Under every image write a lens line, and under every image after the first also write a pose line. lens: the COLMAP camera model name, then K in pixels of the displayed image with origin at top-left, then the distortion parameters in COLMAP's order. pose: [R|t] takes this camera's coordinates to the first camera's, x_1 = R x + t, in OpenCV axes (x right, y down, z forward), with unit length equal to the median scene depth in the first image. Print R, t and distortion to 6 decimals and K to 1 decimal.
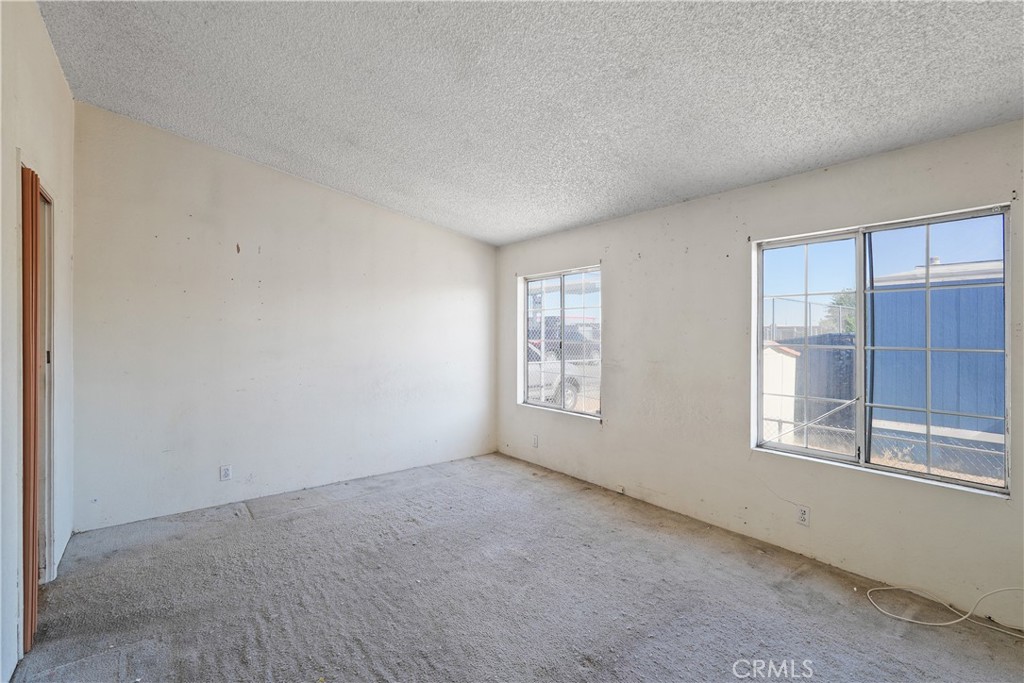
lens RADIAL K [[465.9, 0, 516.6], [0, 465.9, 334.7], [0, 0, 1]] dist [-0.001497, 0.001364]
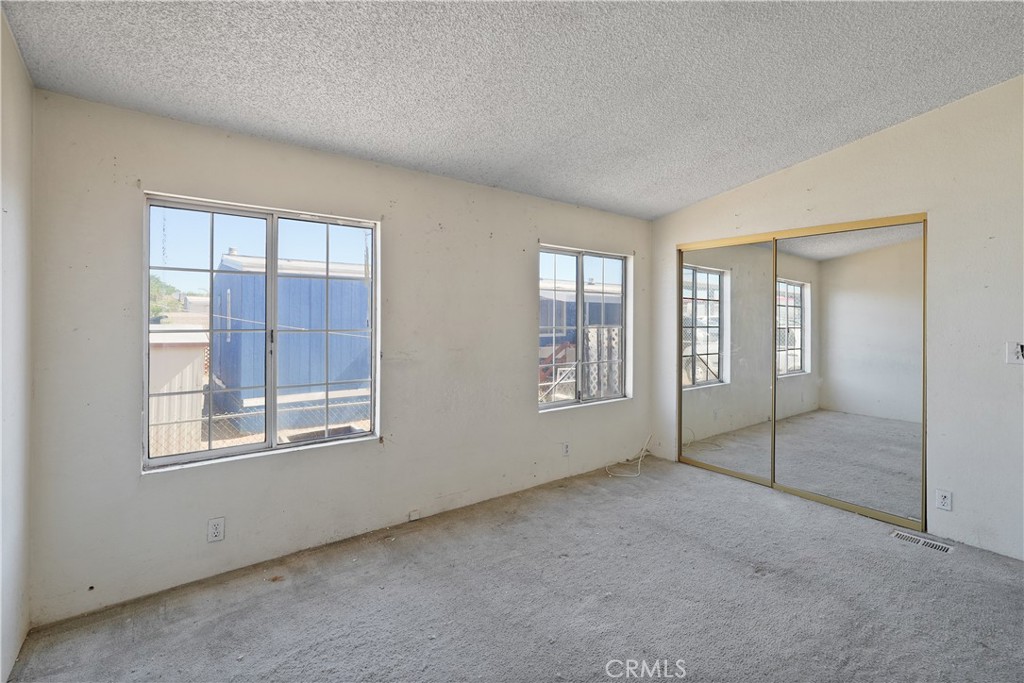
lens RADIAL K [[470.9, 0, 513.9], [0, 470.9, 319.6], [0, 0, 1]] dist [-0.001676, 0.000287]
pose [[0.006533, -0.003762, 0.999972, -0.582788], [-0.004773, 0.999981, 0.003793, -0.003114], [-0.999967, -0.004797, 0.006515, 0.843434]]
